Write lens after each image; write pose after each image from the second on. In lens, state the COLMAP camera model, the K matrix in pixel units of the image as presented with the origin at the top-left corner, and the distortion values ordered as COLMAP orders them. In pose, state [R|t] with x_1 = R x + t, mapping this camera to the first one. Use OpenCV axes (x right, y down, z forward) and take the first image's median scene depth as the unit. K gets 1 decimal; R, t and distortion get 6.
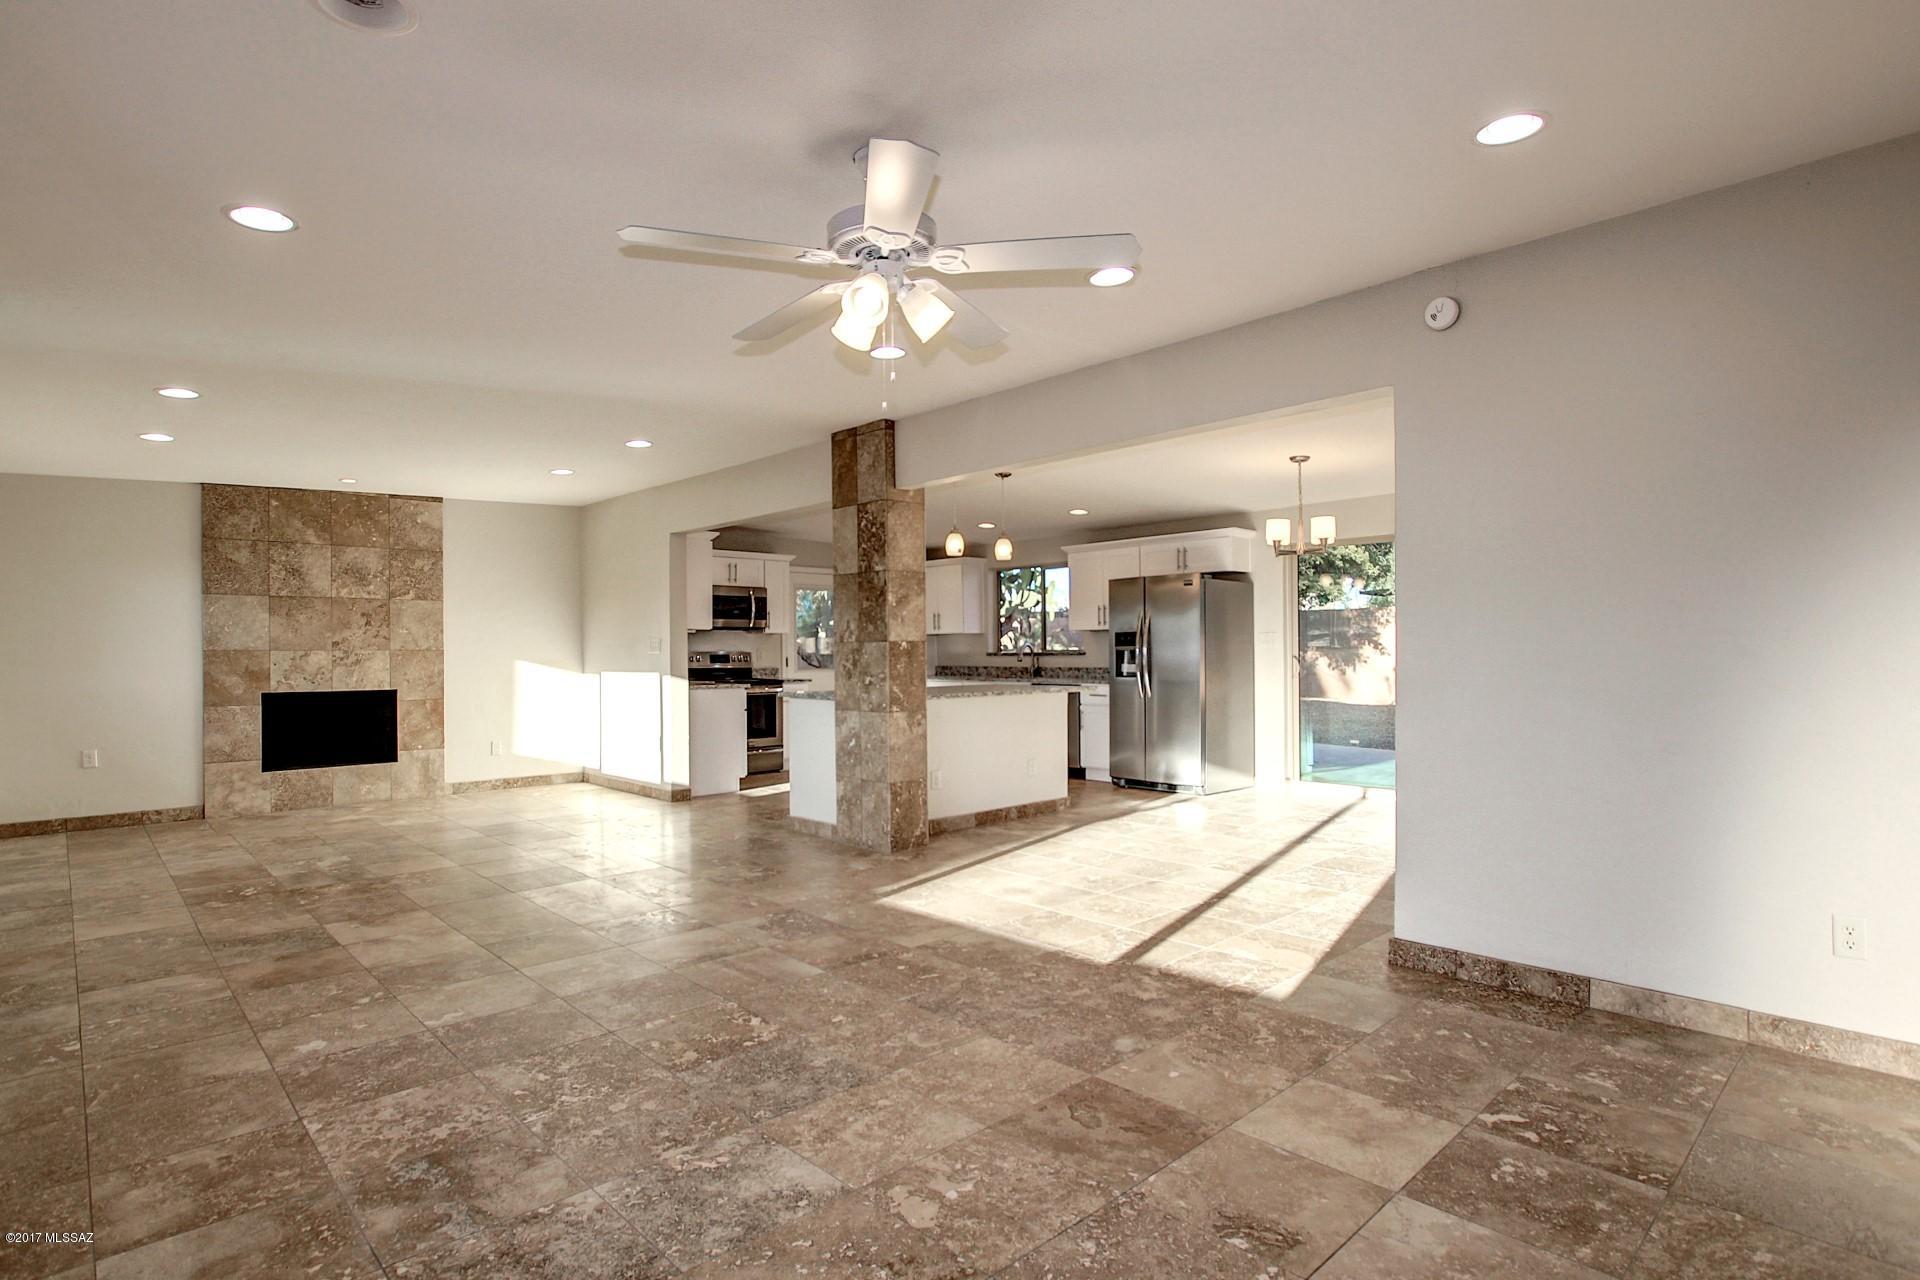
lens RADIAL K [[965.2, 0, 931.8], [0, 965.2, 650.4], [0, 0, 1]] dist [-0.011777, 0.000161]
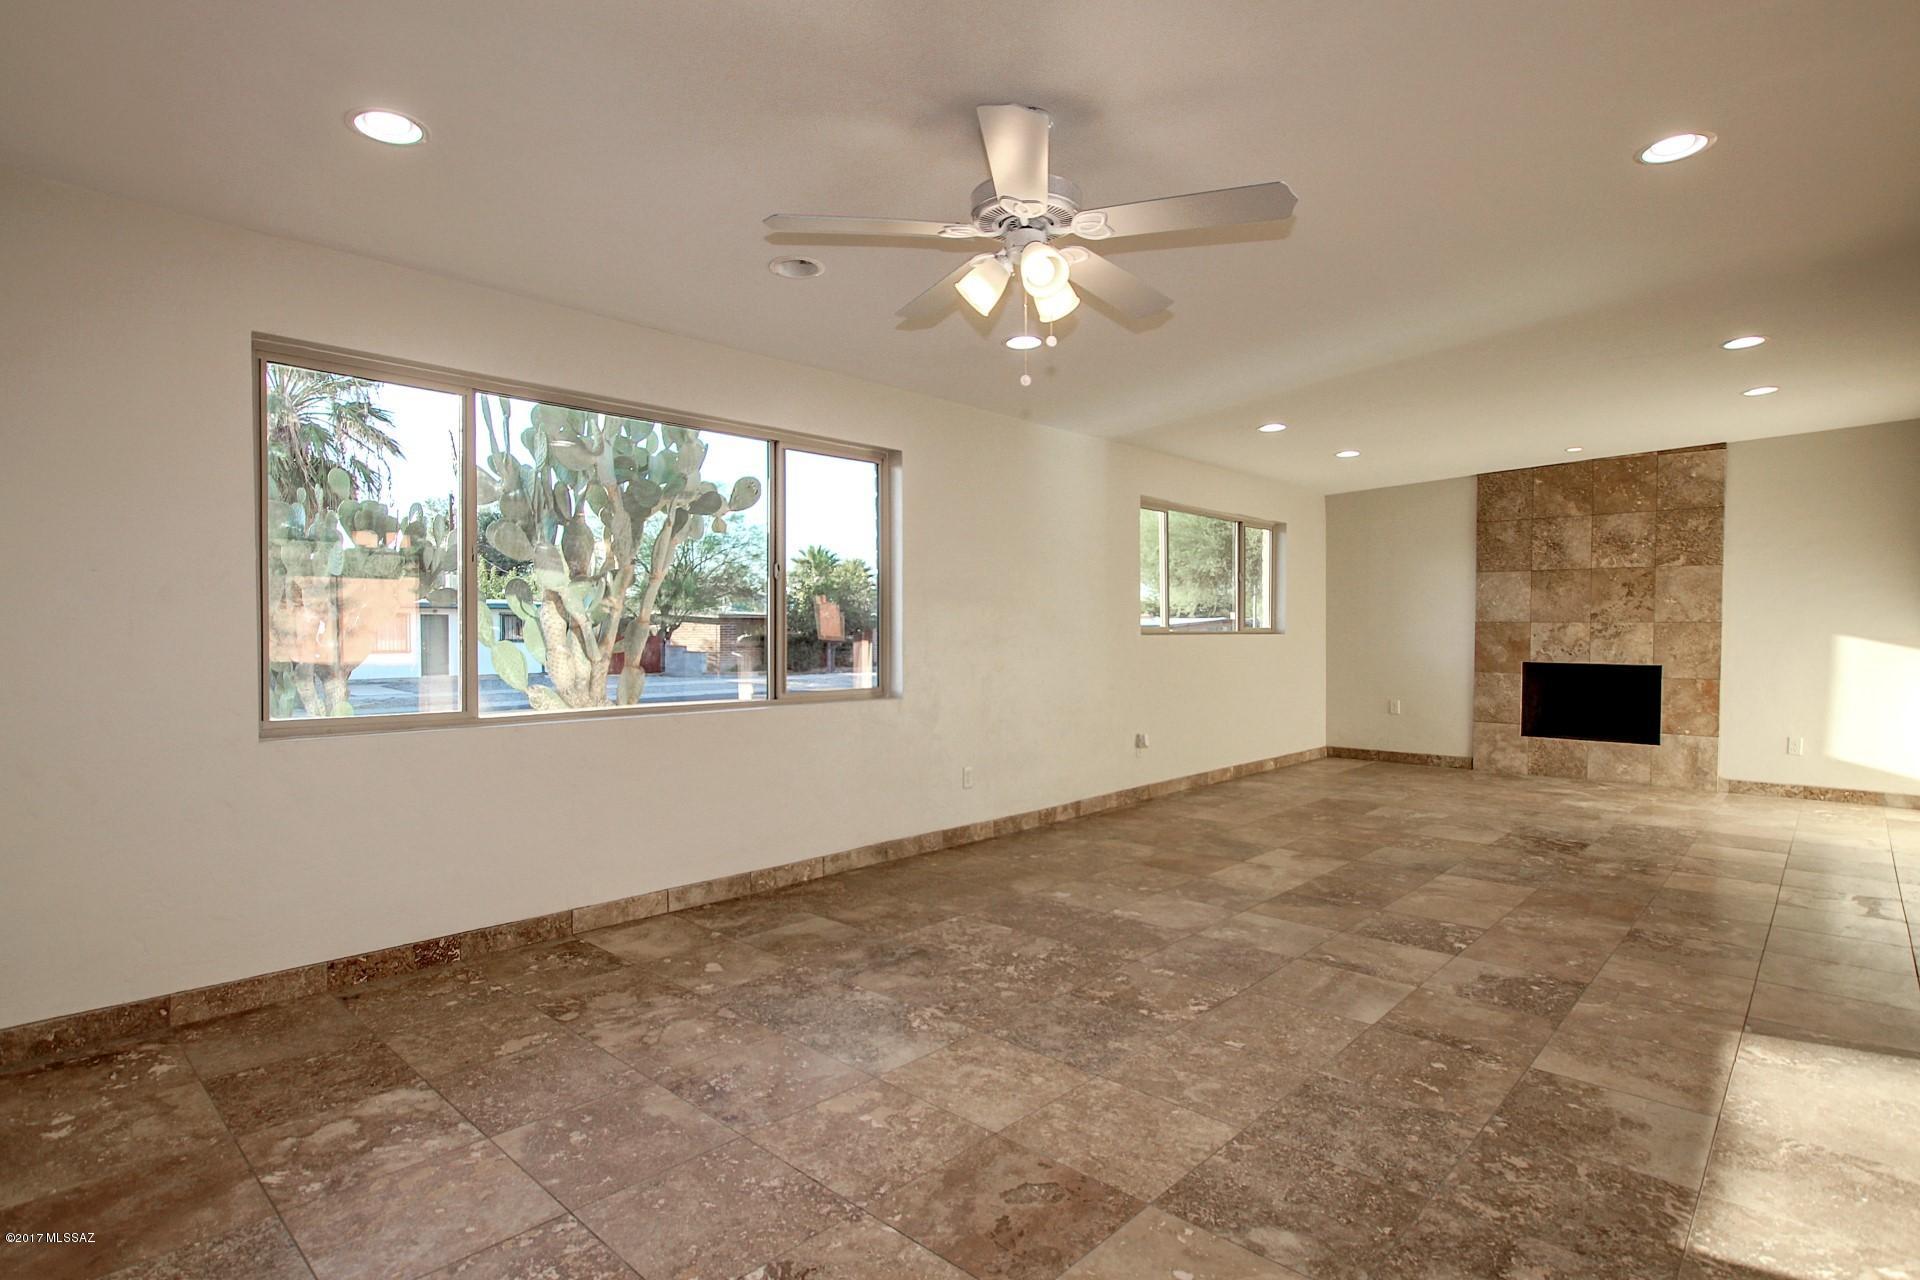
lens RADIAL K [[961.4, 0, 960.6], [0, 961.4, 648.2], [0, 0, 1]] dist [-0.003985, 0.000306]
pose [[0.094689, 0.029216, -0.995078, 0.315450], [0.000175, 0.999569, 0.029365, -0.002784], [0.995507, -0.002955, 0.094643, 0.282776]]
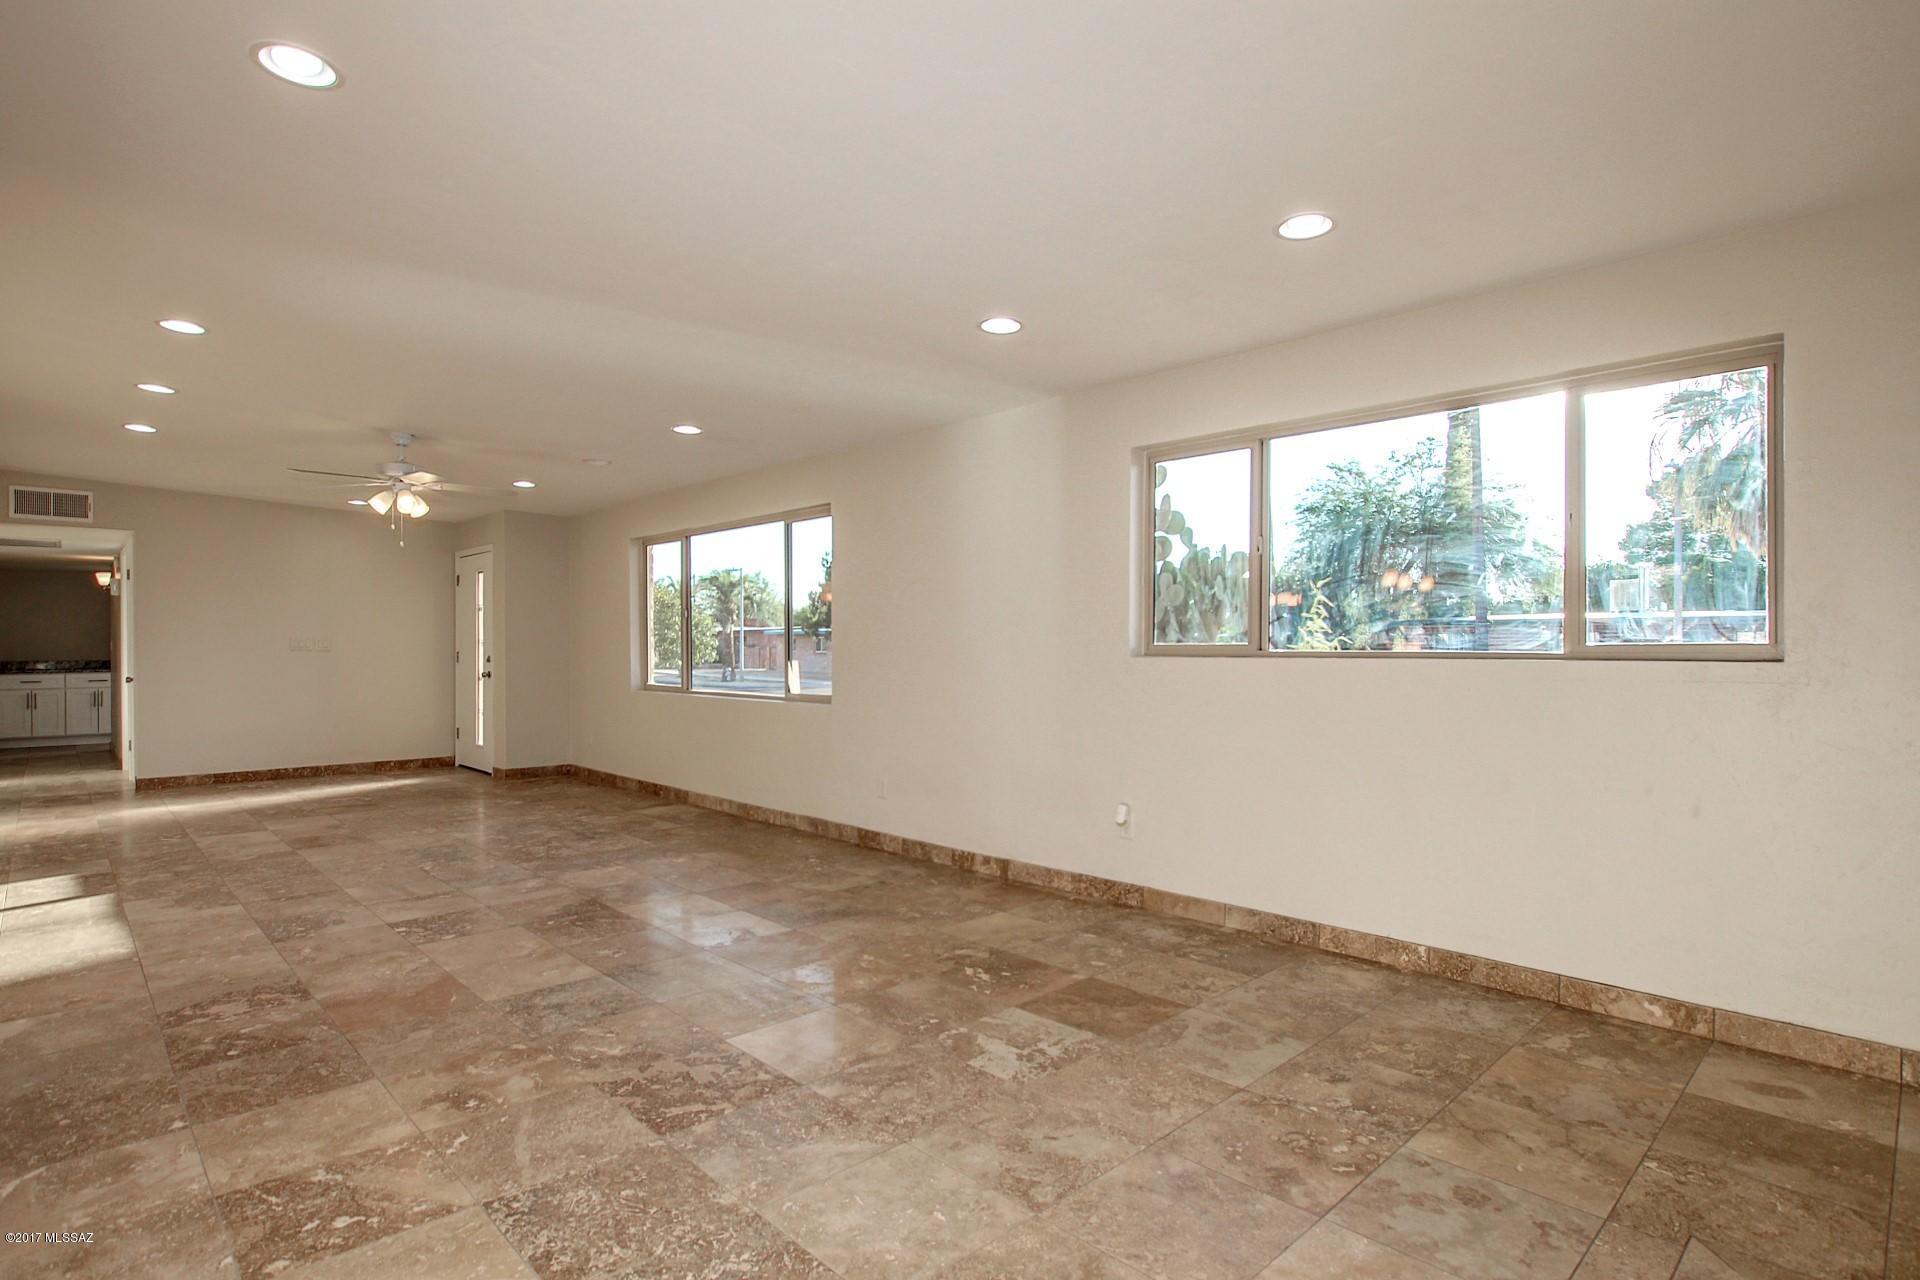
lens RADIAL K [[961.4, 0, 960.6], [0, 961.4, 648.2], [0, 0, 1]] dist [-0.003985, 0.000306]
pose [[-0.999240, 0.013227, -0.036669, -0.451419], [0.013411, 0.999899, -0.004780, 0.006676], [0.036602, -0.005268, -0.999316, 1.154444]]
